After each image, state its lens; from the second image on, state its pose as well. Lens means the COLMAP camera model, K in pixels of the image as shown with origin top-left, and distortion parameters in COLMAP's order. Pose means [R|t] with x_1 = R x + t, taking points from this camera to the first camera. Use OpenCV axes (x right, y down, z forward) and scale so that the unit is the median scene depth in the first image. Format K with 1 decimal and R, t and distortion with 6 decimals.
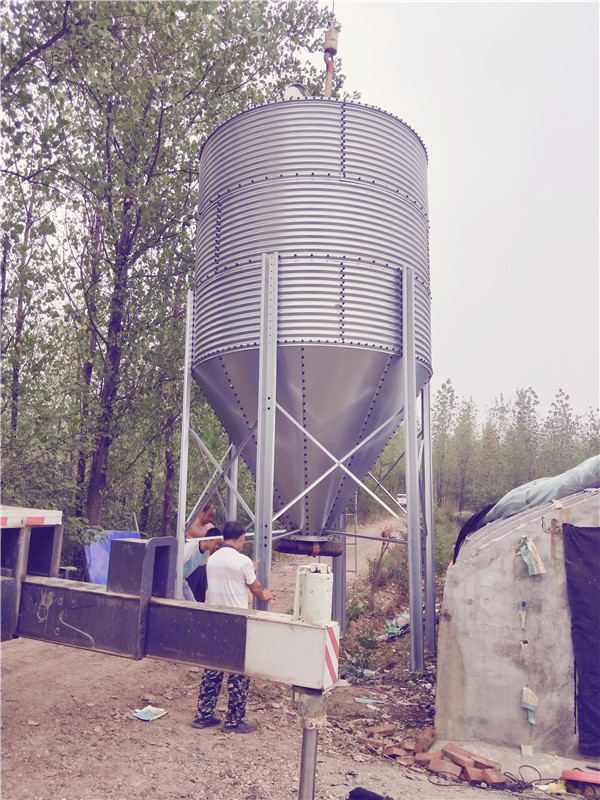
lens RADIAL K [[679.7, 0, 300.0], [0, 679.7, 400.0], [0, 0, 1]] dist [-0.006489, -0.010659]
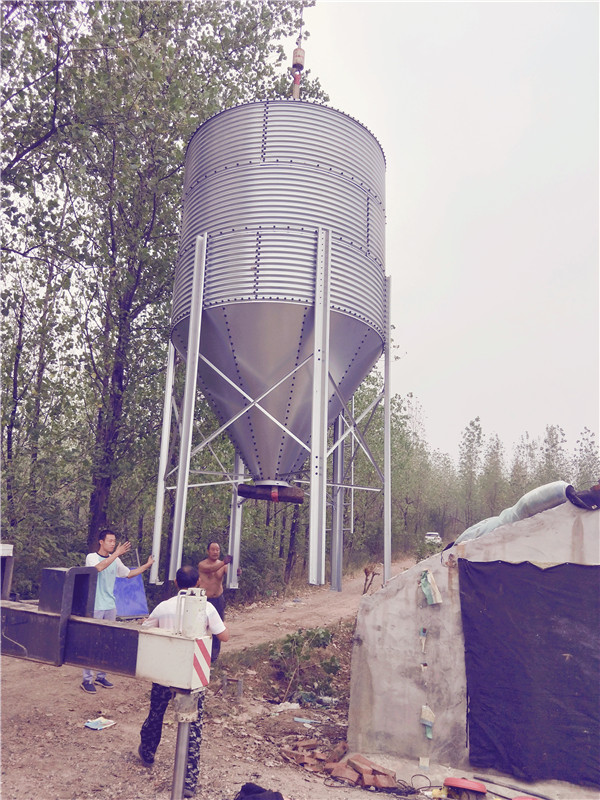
lens RADIAL K [[680.6, 0, 302.4], [0, 680.6, 398.0], [0, 0, 1]] dist [-0.001377, -0.020265]
pose [[0.998639, -0.006994, -0.051690, 0.190066], [0.004072, 0.998400, -0.056406, -0.023244], [0.052002, 0.056119, 0.997069, -0.164882]]
